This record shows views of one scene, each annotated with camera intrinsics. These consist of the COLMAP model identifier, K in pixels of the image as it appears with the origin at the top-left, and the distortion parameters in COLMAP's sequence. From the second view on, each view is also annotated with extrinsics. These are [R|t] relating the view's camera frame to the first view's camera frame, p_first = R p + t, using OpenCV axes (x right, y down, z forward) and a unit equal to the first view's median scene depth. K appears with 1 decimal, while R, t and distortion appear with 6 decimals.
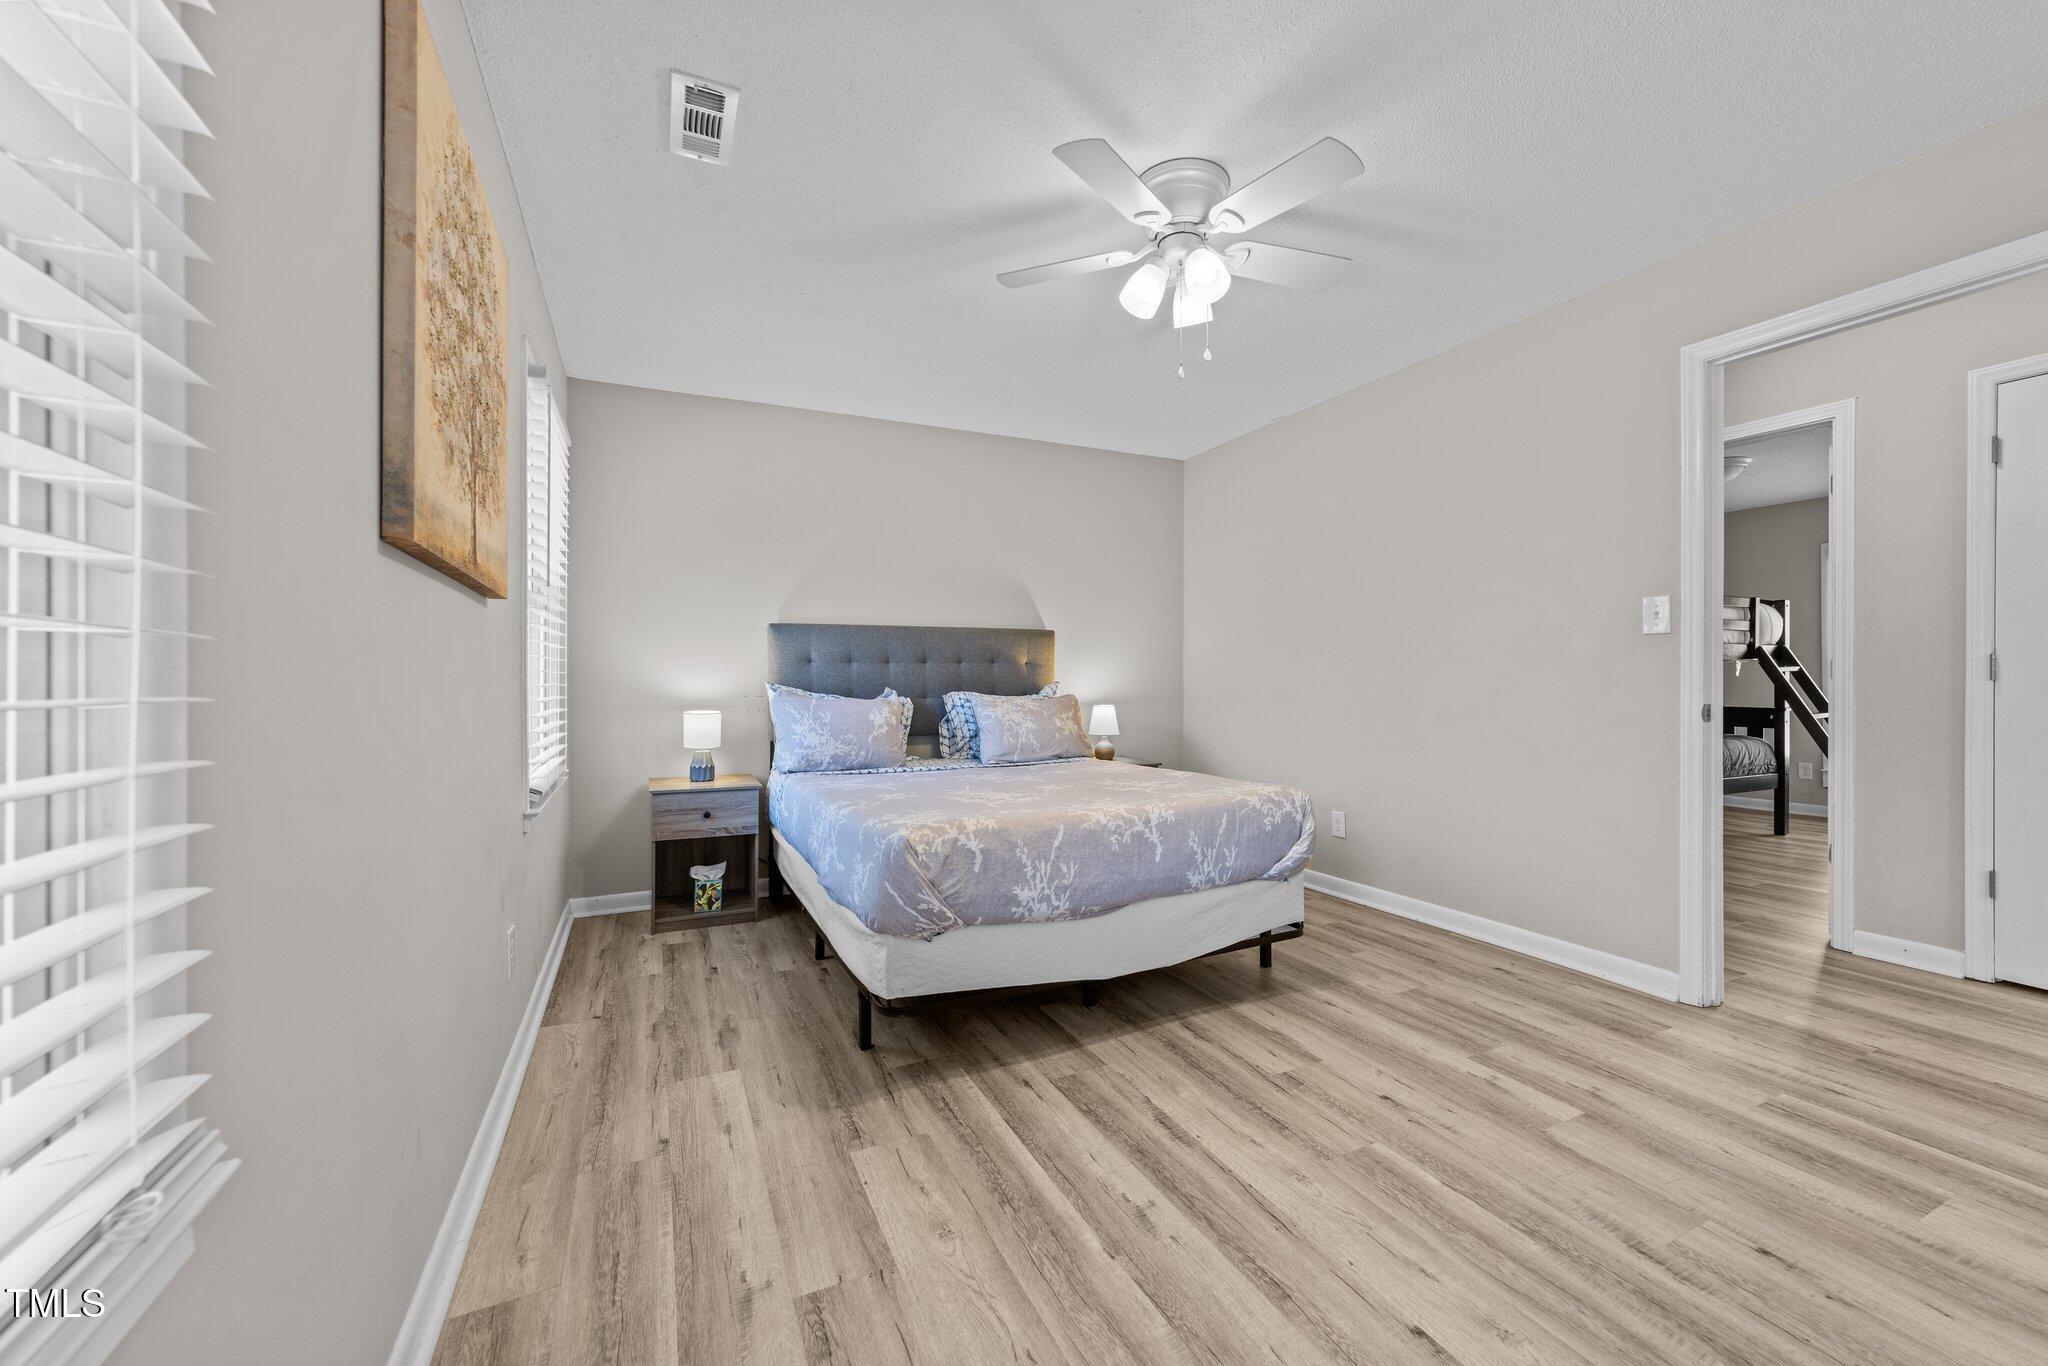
lens RADIAL K [[782.0, 0, 1033.2], [0, 782.0, 675.7], [0, 0, 1]] dist [-0.006230, 0.001079]
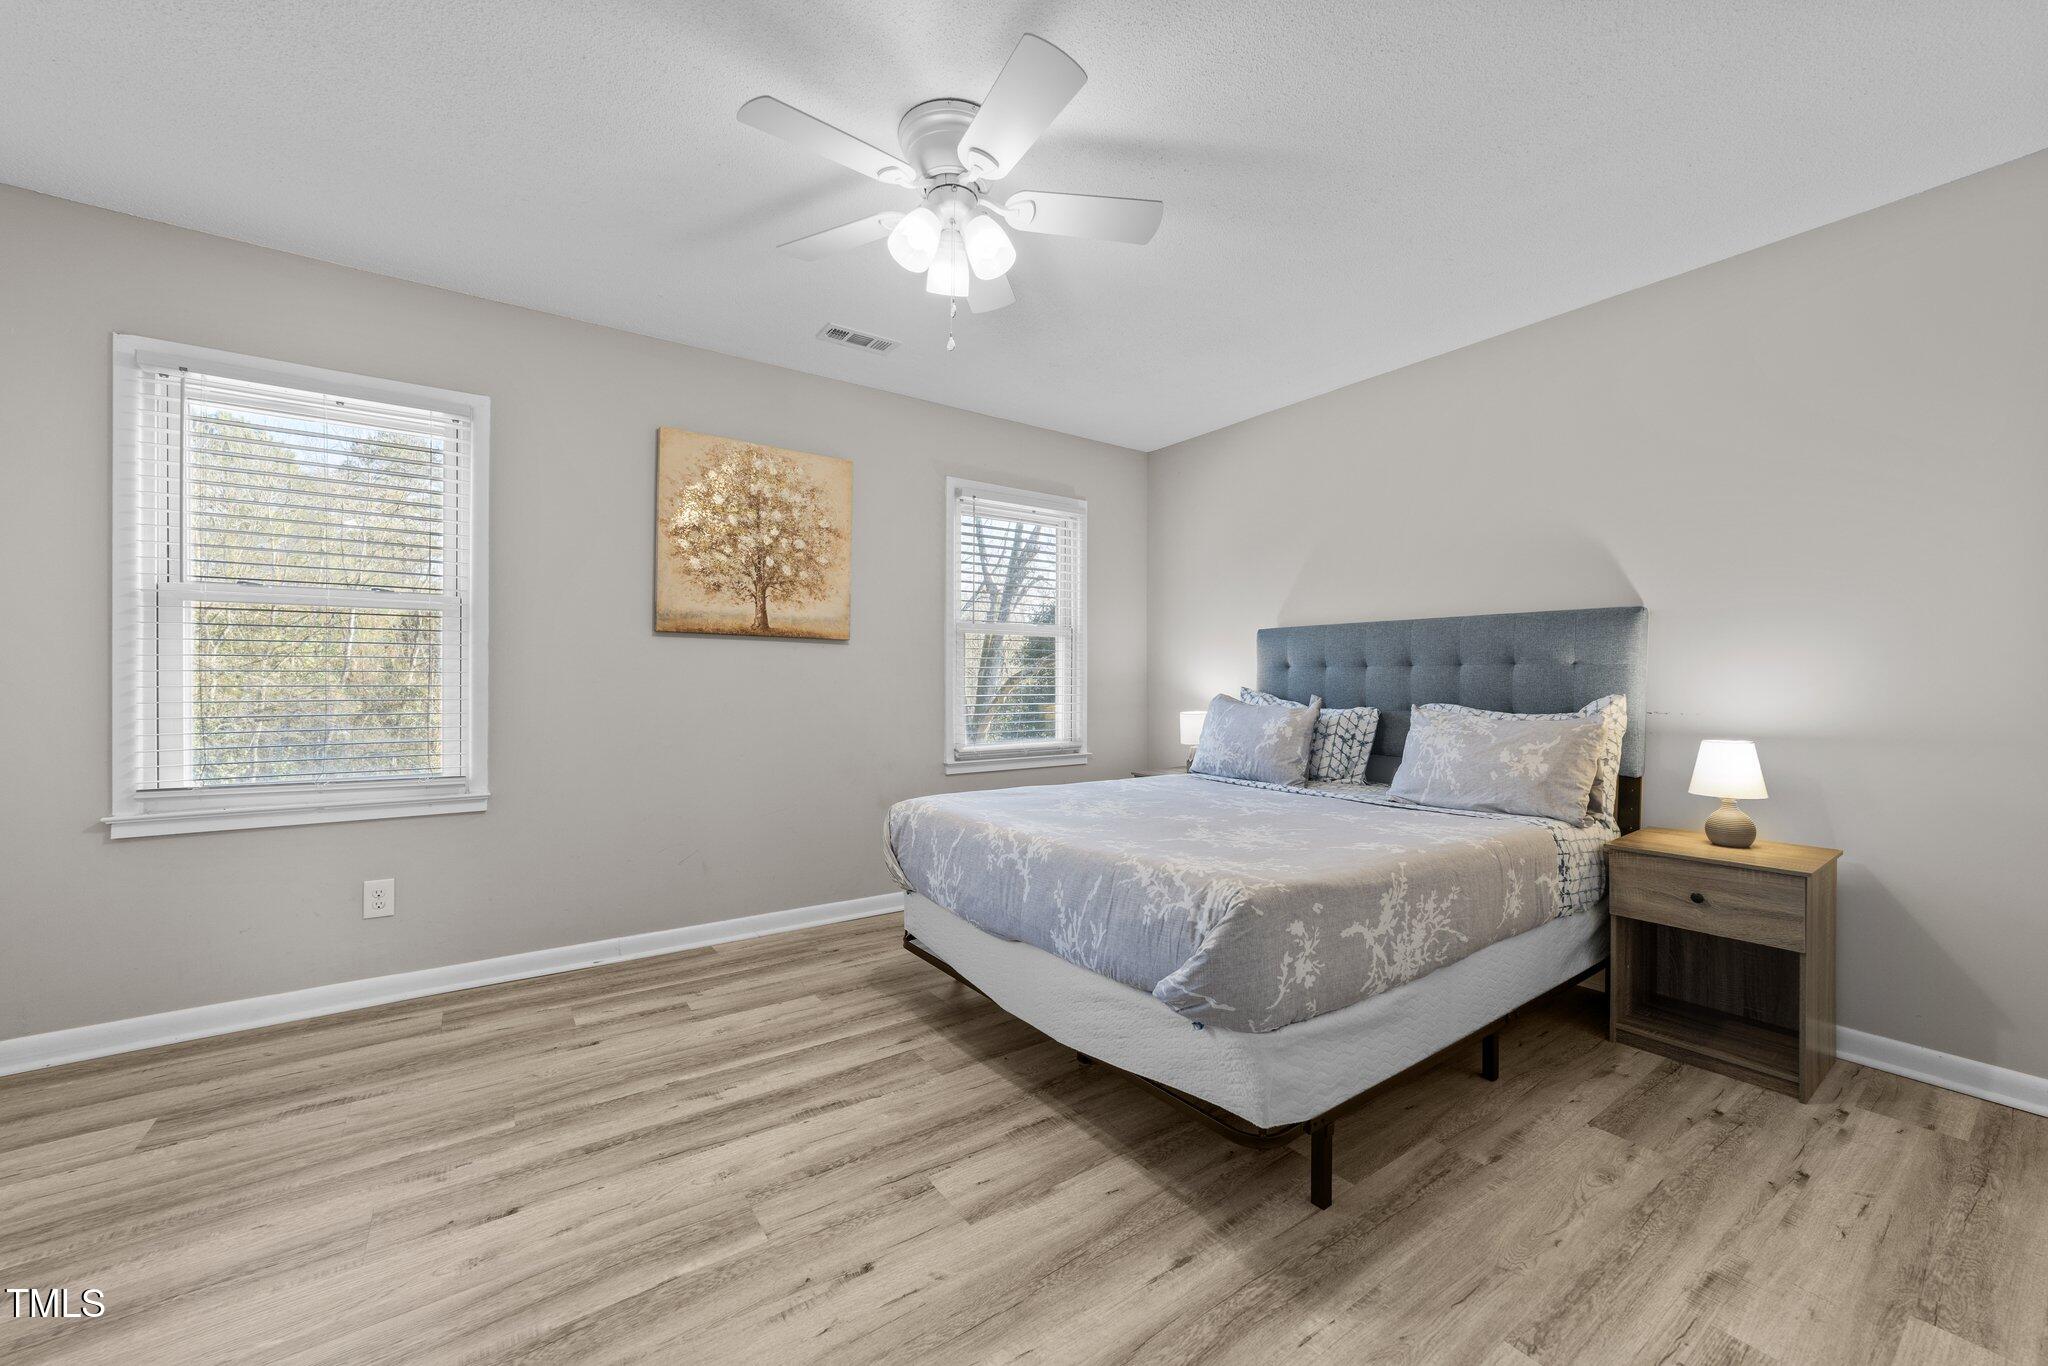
lens RADIAL K [[782.0, 0, 1030.6], [0, 782.0, 684.7], [0, 0, 1]] dist [-0.006230, 0.001079]
pose [[0.169874, 0.007238, -0.985439, 1.094325], [-0.001395, 0.999974, 0.007104, -0.004414], [0.985465, 0.000168, 0.169879, 0.947177]]
